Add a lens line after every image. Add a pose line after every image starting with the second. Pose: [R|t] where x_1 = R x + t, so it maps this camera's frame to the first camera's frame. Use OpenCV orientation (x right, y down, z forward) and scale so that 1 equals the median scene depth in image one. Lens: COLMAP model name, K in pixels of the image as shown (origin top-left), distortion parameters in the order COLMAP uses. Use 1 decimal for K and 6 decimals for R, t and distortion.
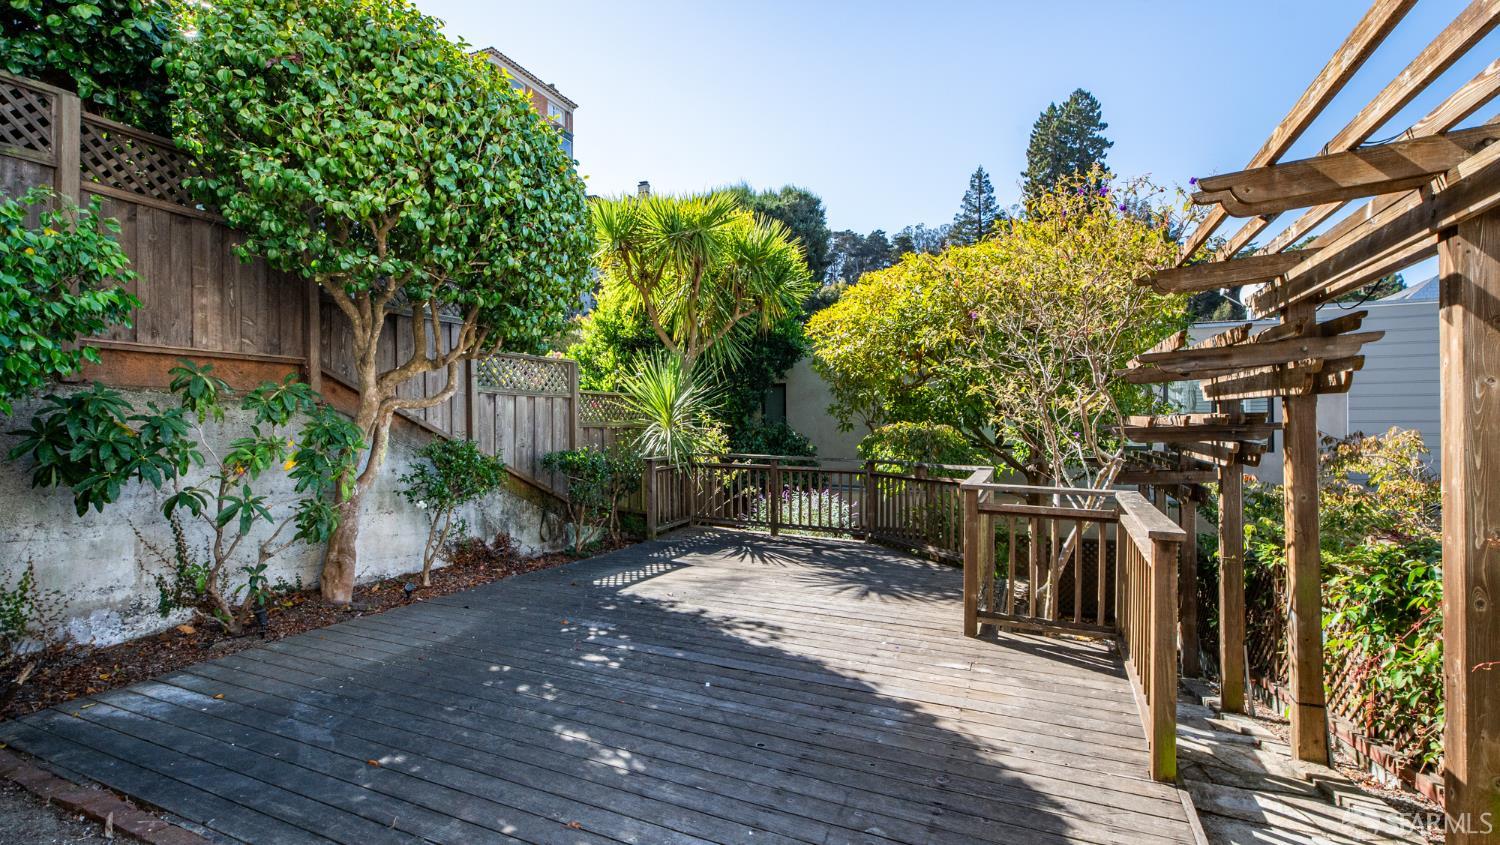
lens RADIAL K [[685.0, 0, 734.5], [0, 685.0, 417.7], [0, 0, 1]] dist [0.003946, -0.000591]
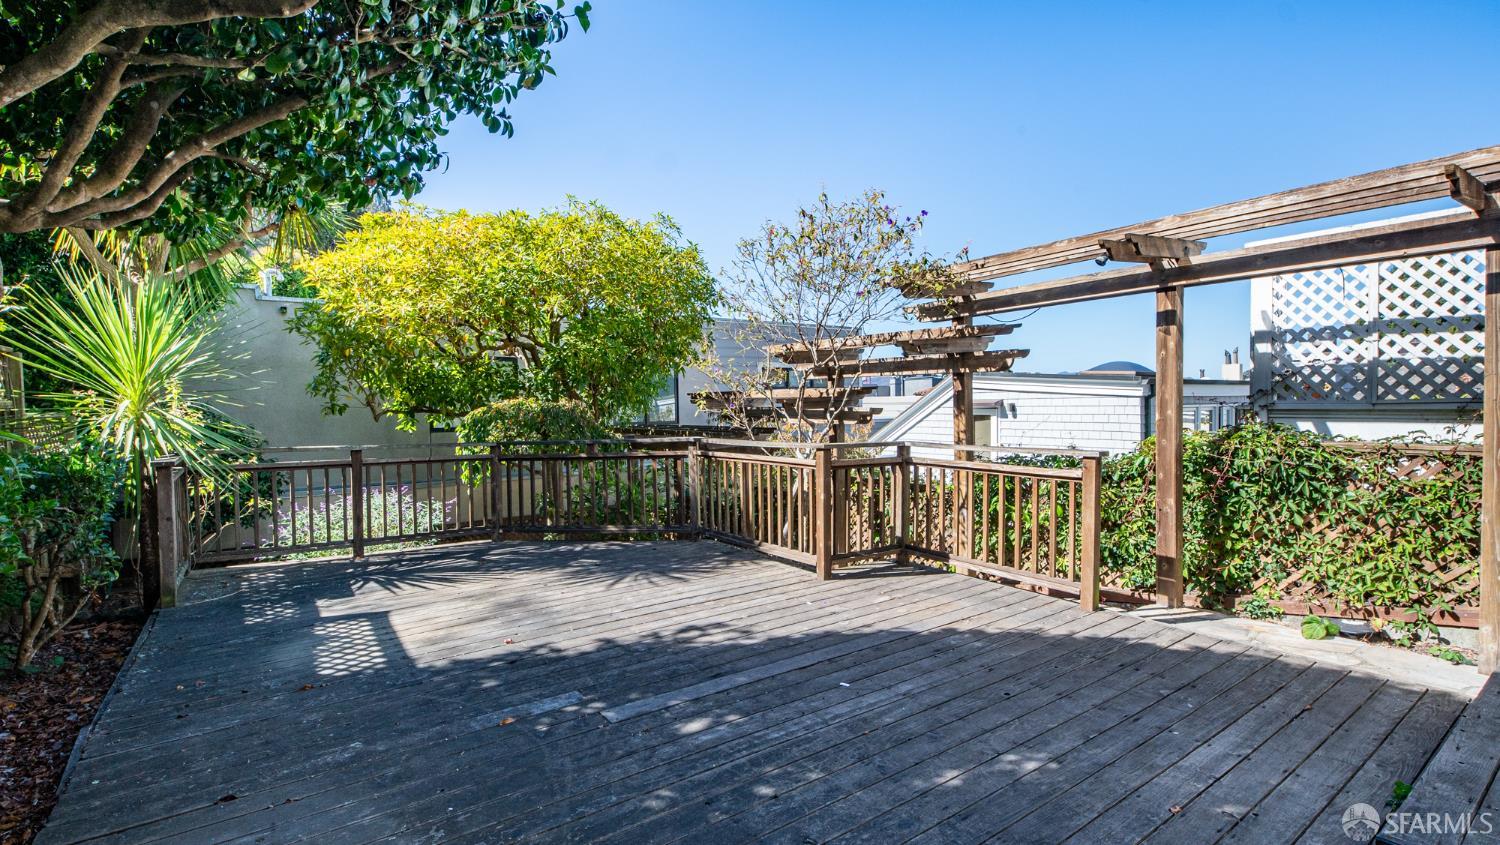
lens RADIAL K [[685.0, 0, 748.6], [0, 685.0, 418.1], [0, 0, 1]] dist [0.003946, -0.000591]
pose [[0.491350, -0.023803, 0.870637, -0.693785], [0.008242, 0.999709, 0.022680, 0.028235], [-0.870923, -0.003968, 0.491403, 0.565583]]
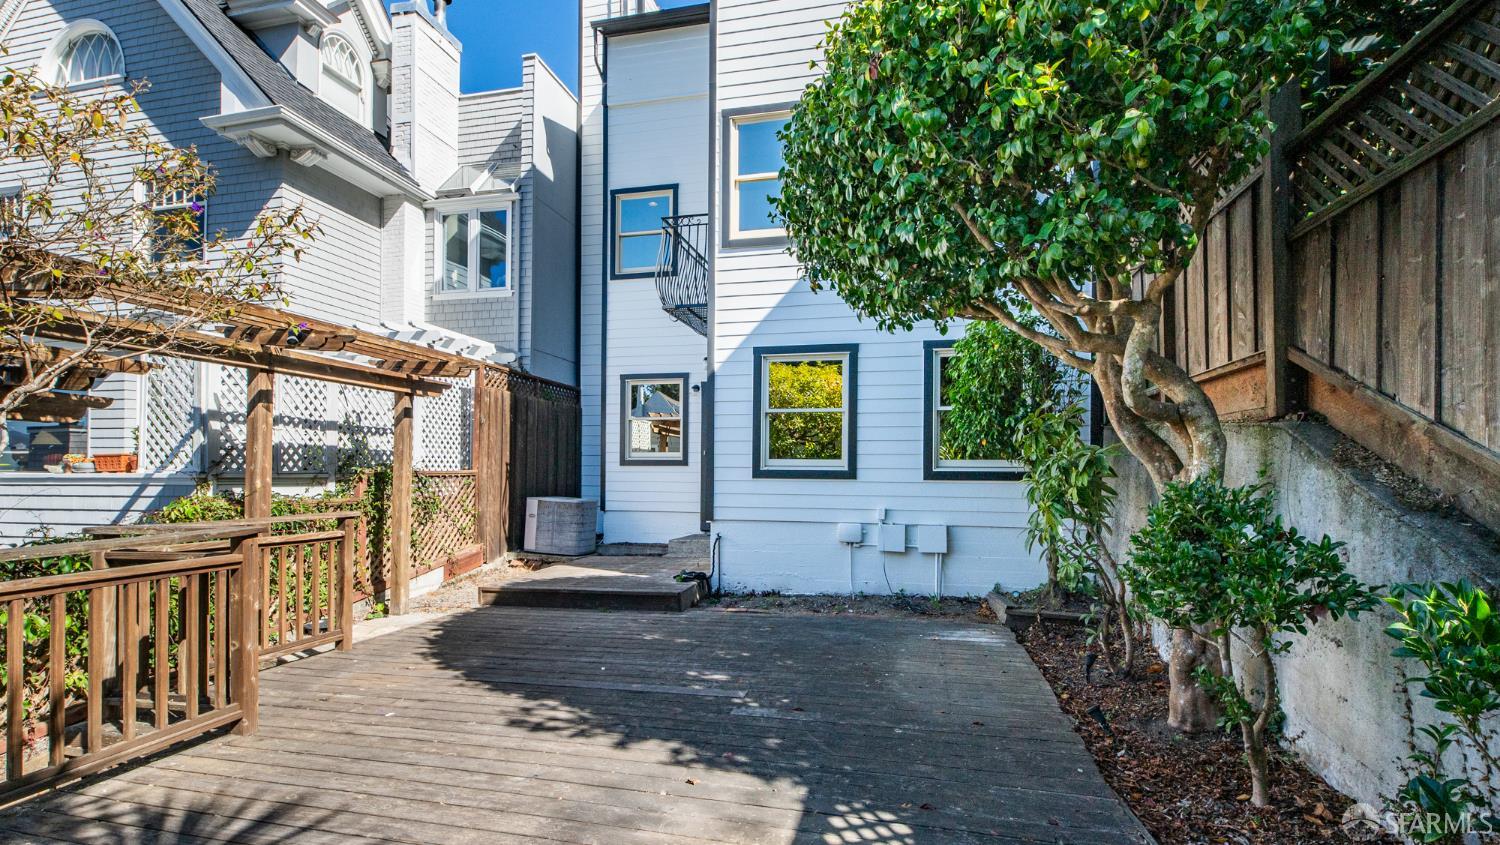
lens RADIAL K [[685.0, 0, 747.5], [0, 685.0, 475.8], [0, 0, 1]] dist [0.003946, -0.000591]
pose [[-0.980379, -0.004775, -0.197063, -0.038654], [-0.004866, 0.999988, -0.000024, 0.037637], [0.197060, 0.000936, -0.980391, 1.857950]]
